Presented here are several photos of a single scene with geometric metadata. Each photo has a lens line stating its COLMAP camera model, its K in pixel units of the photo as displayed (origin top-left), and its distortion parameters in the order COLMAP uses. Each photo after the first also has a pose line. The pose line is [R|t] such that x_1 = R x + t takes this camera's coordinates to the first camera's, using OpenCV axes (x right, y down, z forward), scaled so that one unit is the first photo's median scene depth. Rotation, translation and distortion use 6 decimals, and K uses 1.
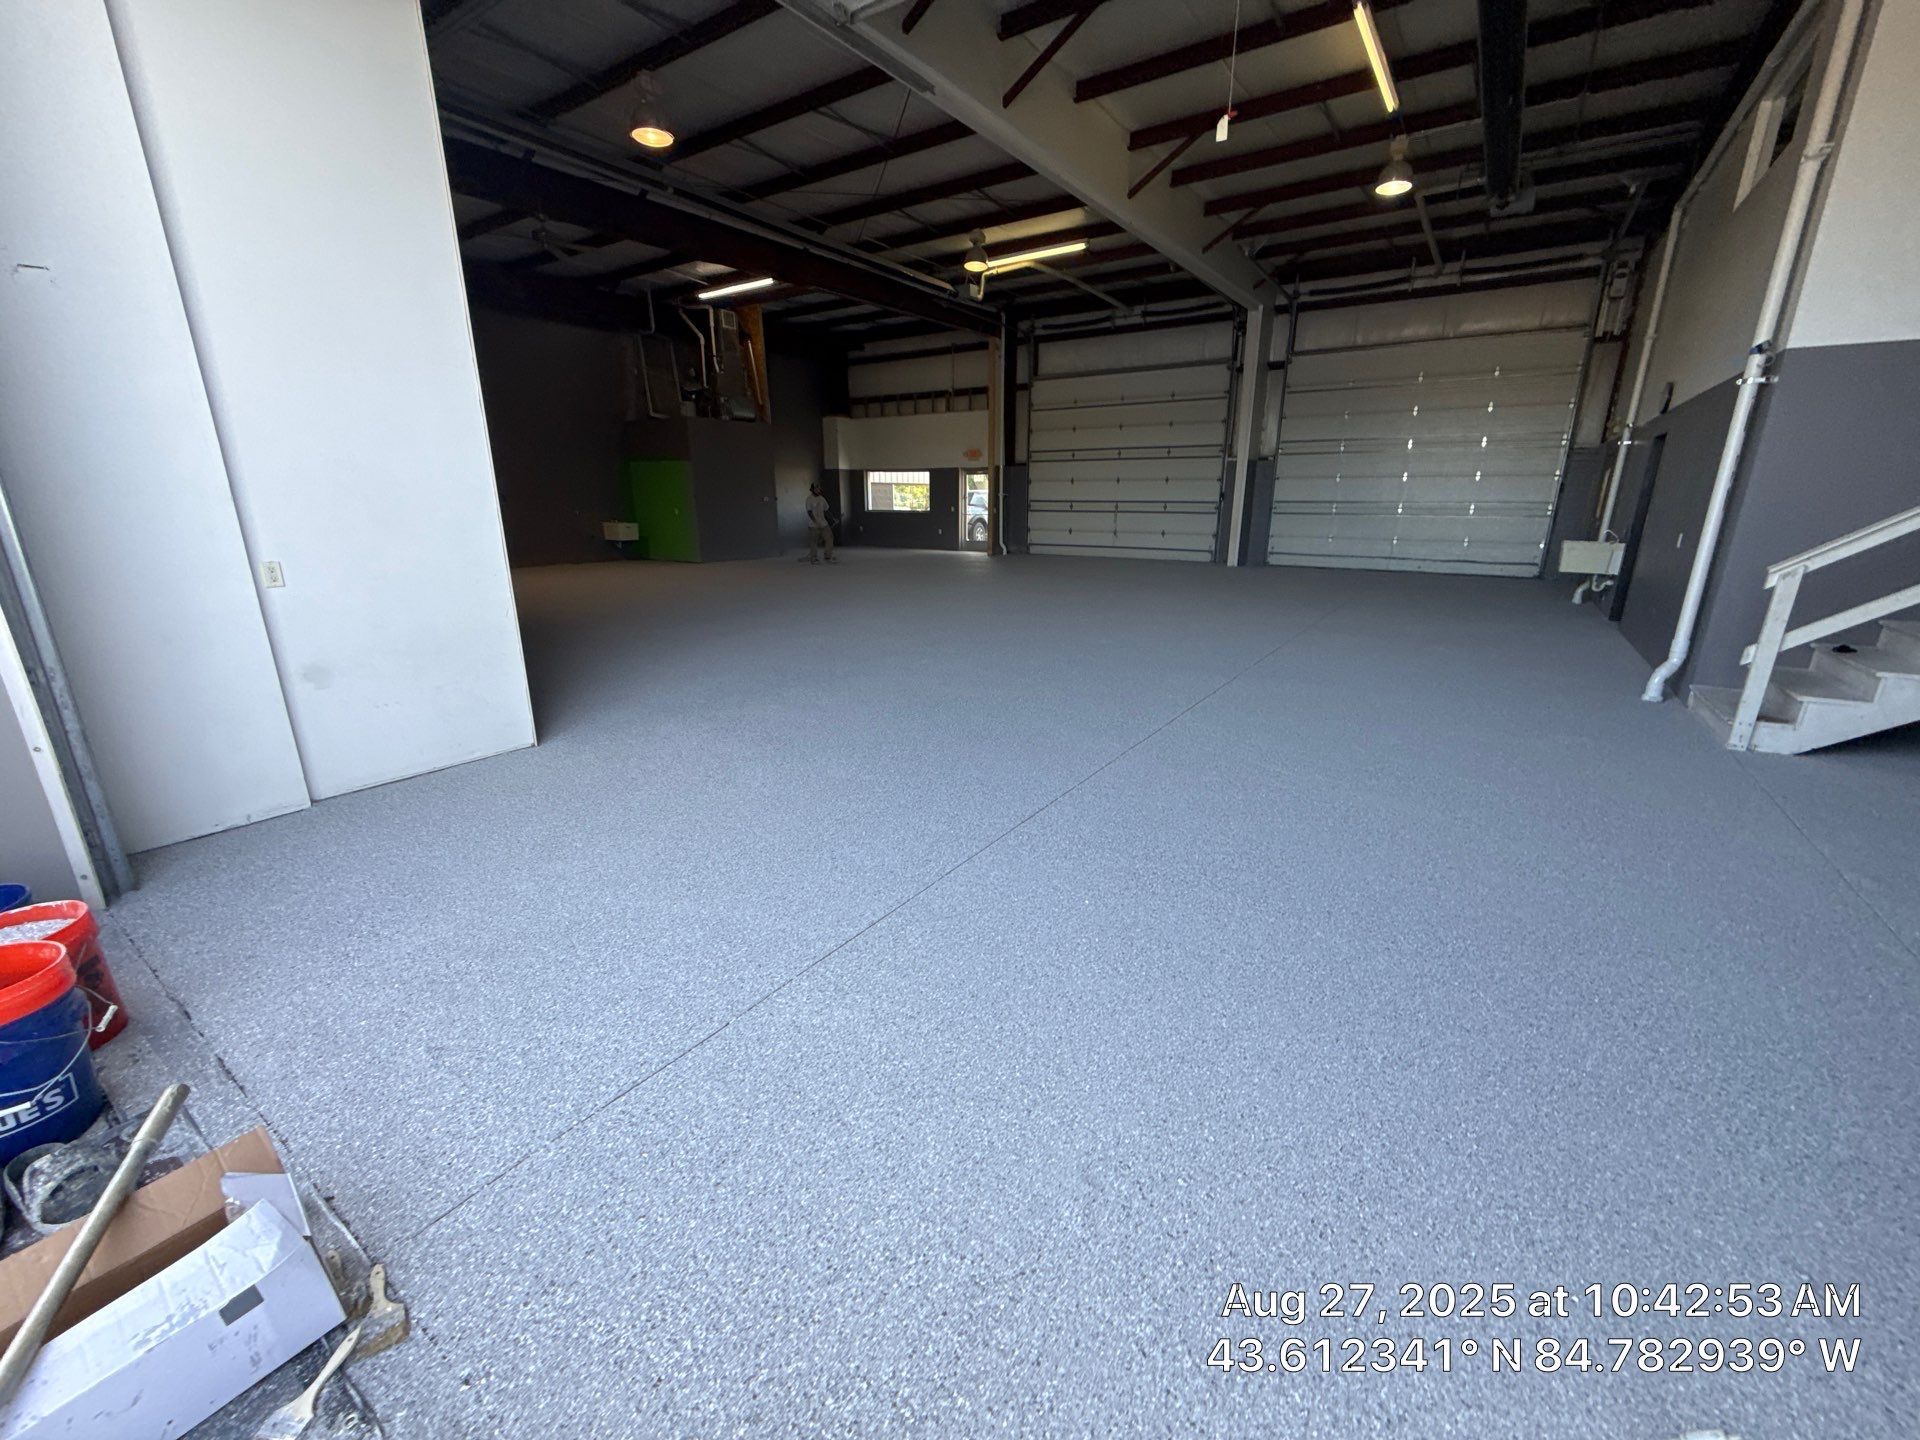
lens RADIAL K [[763.6, 0, 958.2], [0, 763.6, 717.1], [0, 0, 1]] dist [0.000305, -0.000306]
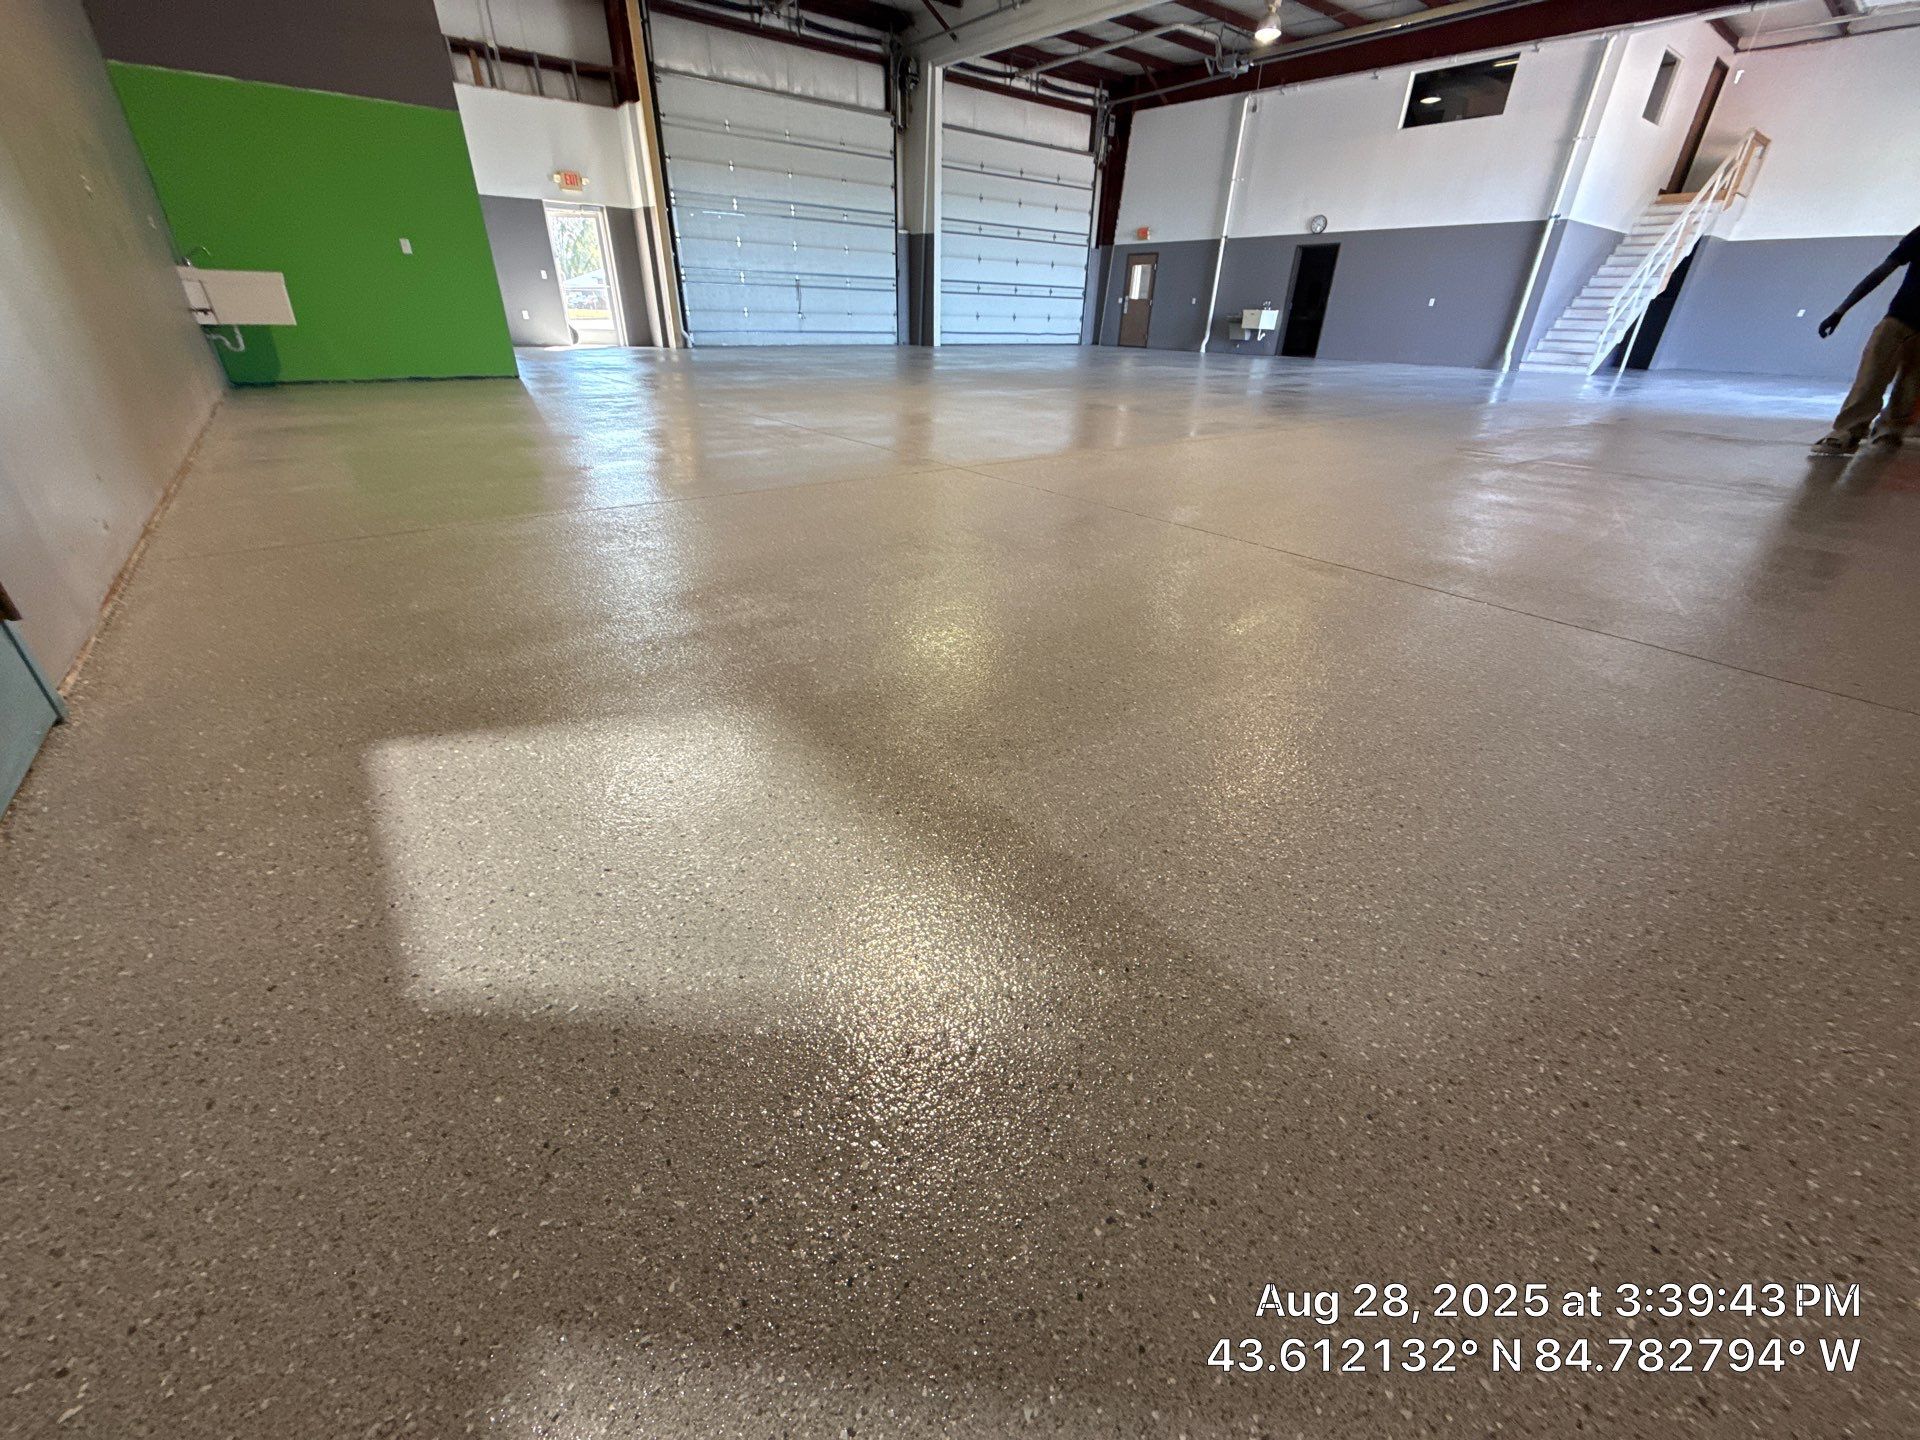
lens RADIAL K [[763.6, 0, 966.0], [0, 763.6, 721.8], [0, 0, 1]] dist [0.000305, -0.000306]
pose [[0.293015, -0.447949, 0.844680, -0.776630], [0.236199, 0.889988, 0.390041, -0.141392], [-0.926473, 0.085225, 0.366585, 0.594825]]
